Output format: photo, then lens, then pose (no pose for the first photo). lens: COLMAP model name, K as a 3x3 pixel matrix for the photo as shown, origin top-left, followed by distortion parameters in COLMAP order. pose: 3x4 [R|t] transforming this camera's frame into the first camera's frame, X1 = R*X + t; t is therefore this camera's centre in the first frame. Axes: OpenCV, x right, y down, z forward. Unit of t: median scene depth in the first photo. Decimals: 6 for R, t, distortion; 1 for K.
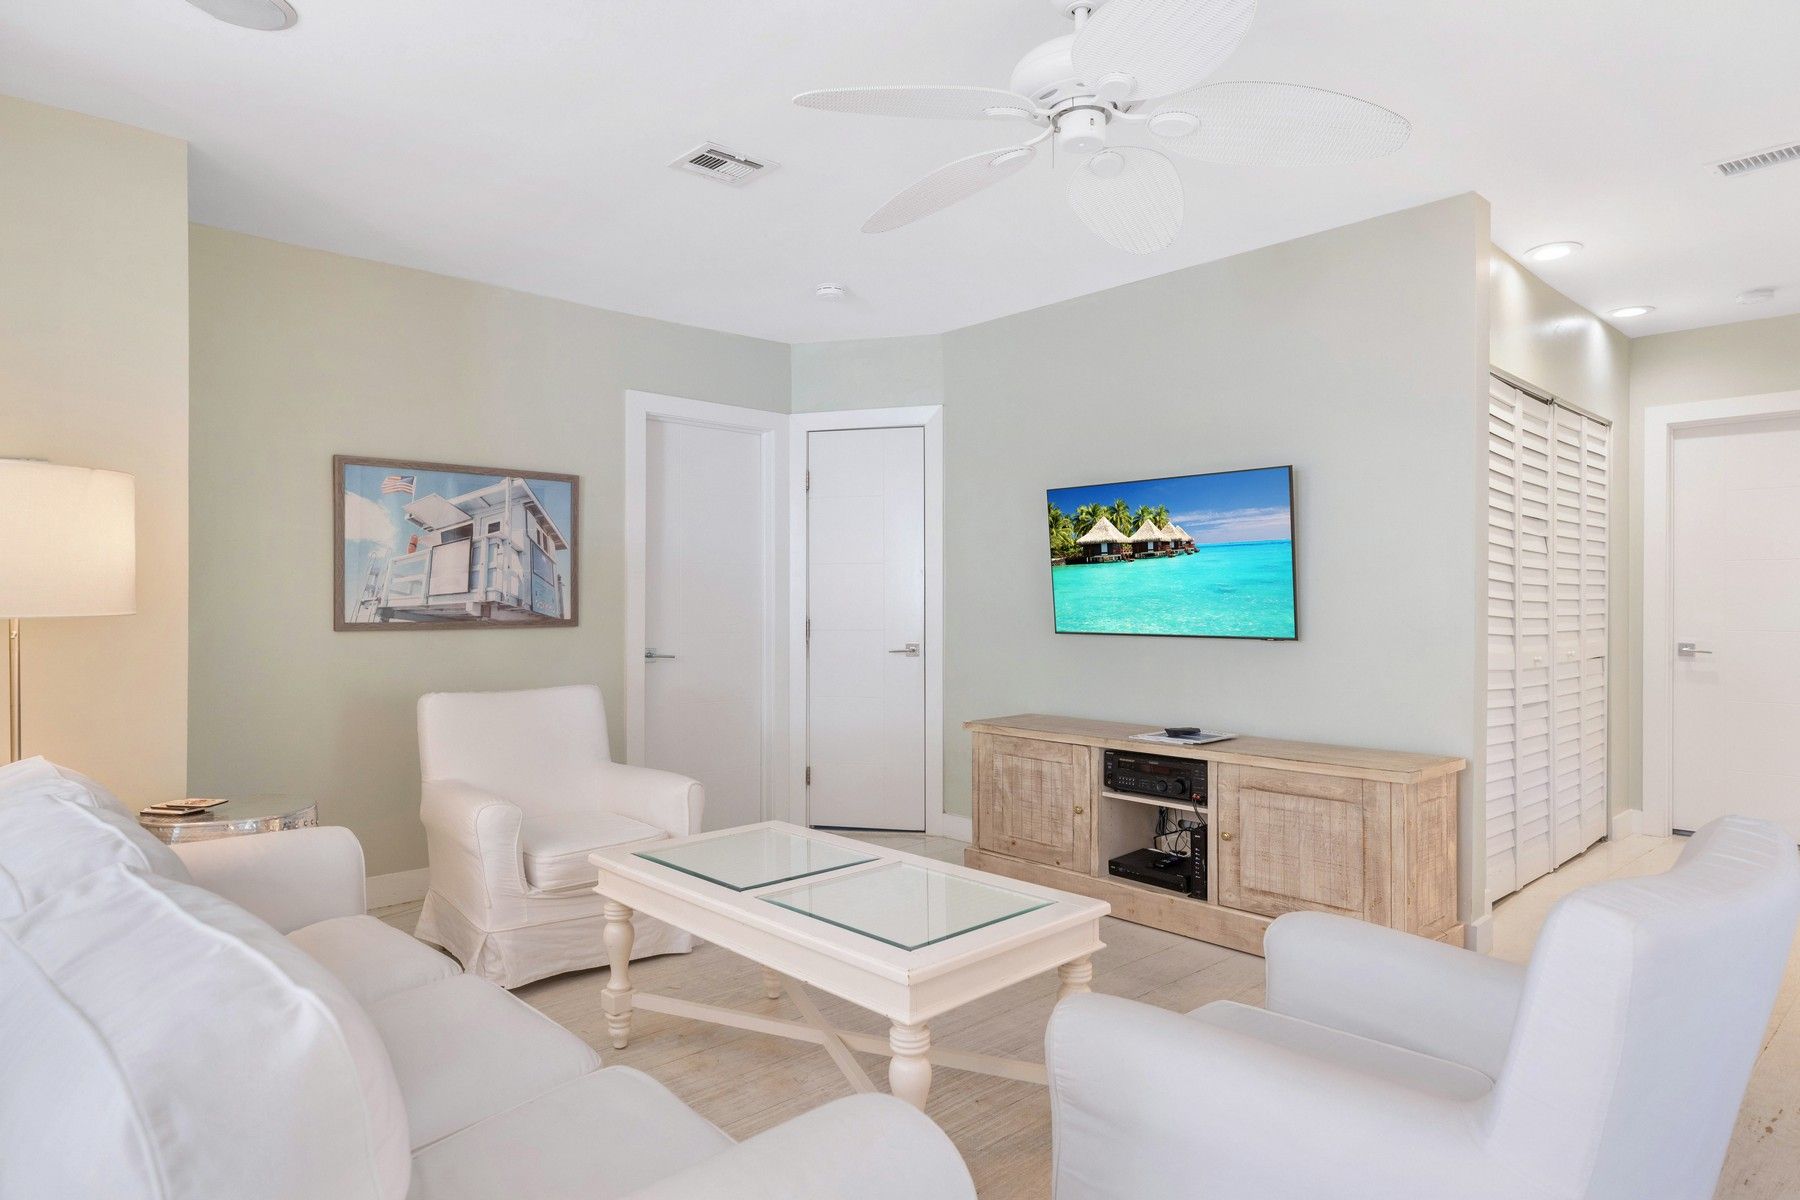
lens RADIAL K [[1026.0, 0, 903.0], [0, 1026.0, 604.5], [0, 0, 1]] dist [0.002008, 0.000600]
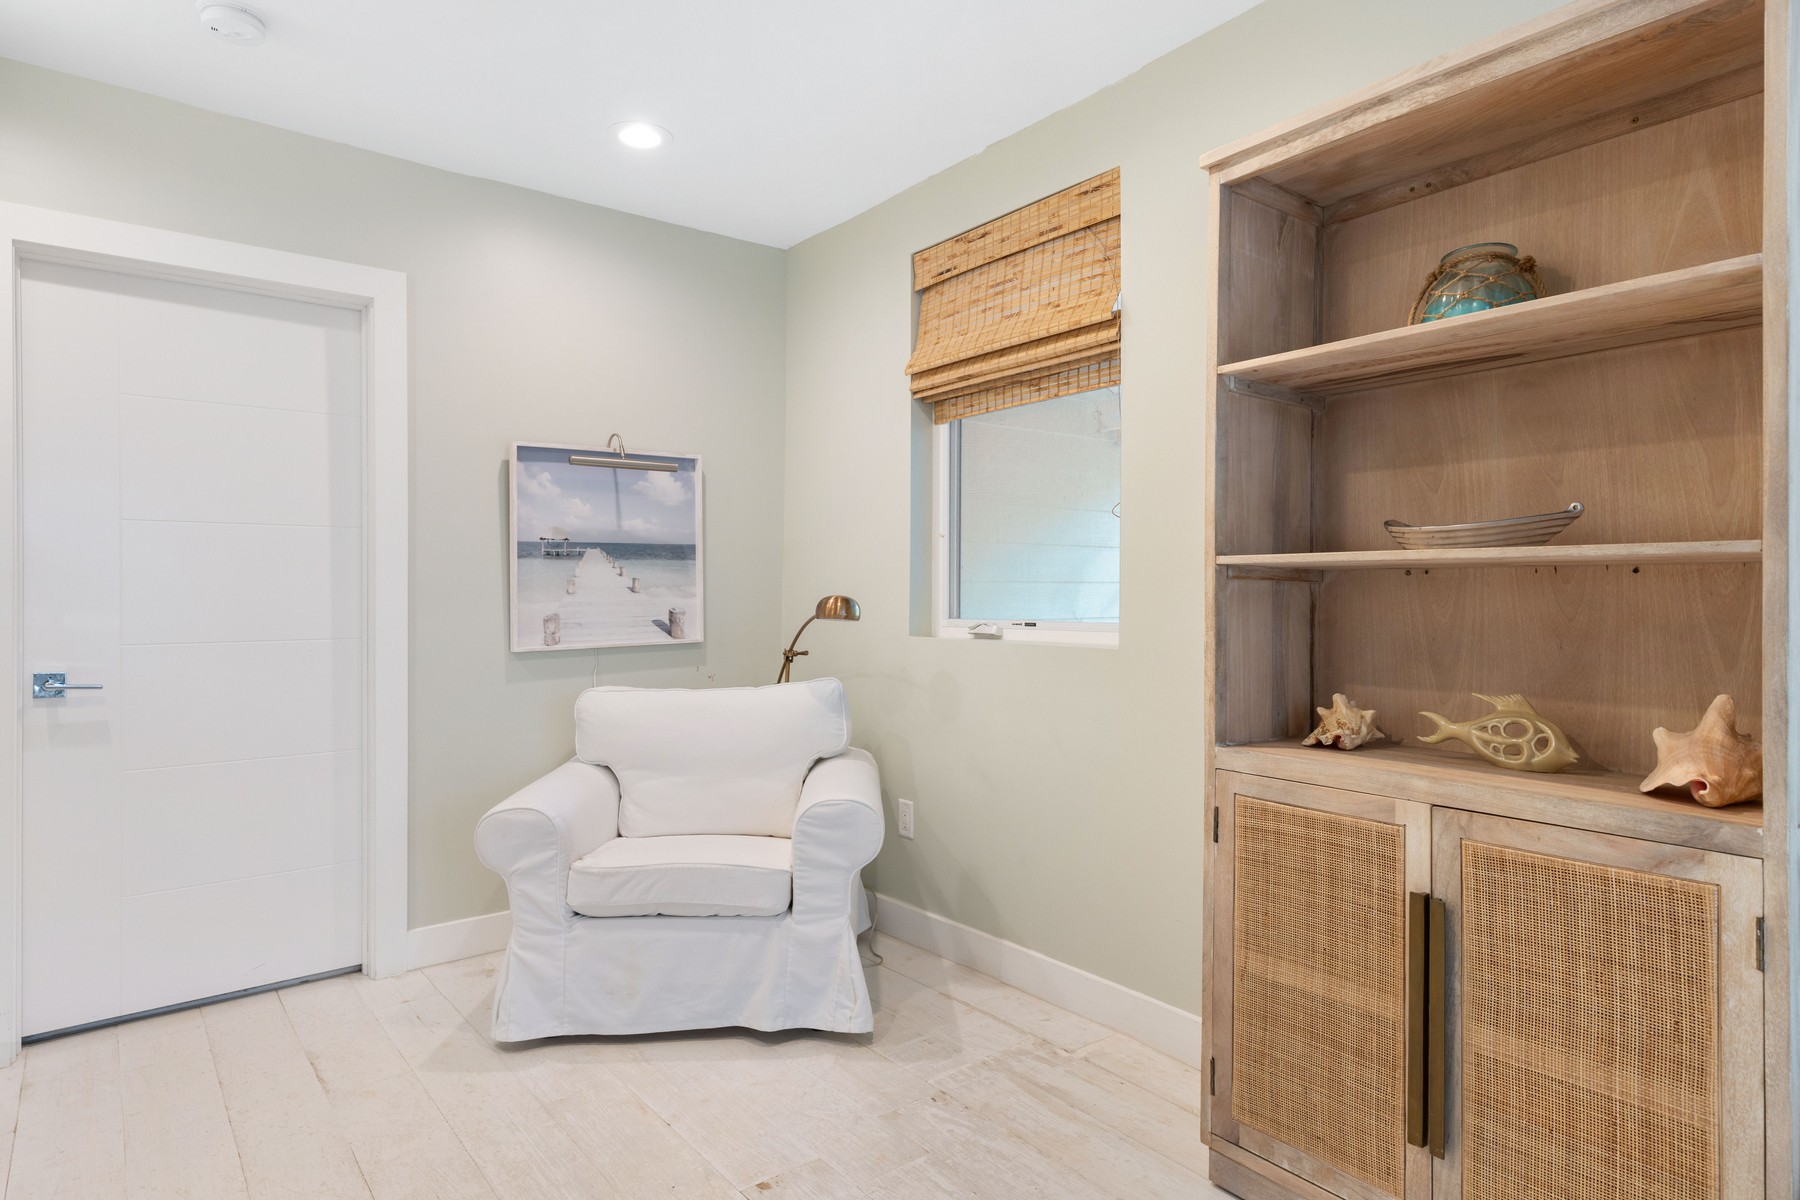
lens RADIAL K [[1026.0, 0, 903.8], [0, 1026.0, 599.9], [0, 0, 1]] dist [0.002008, 0.000600]
pose [[0.091105, -0.002021, 0.995839, 0.282513], [-0.002442, 0.999994, 0.002252, -0.001319], [-0.995838, -0.002637, 0.091100, 0.521234]]
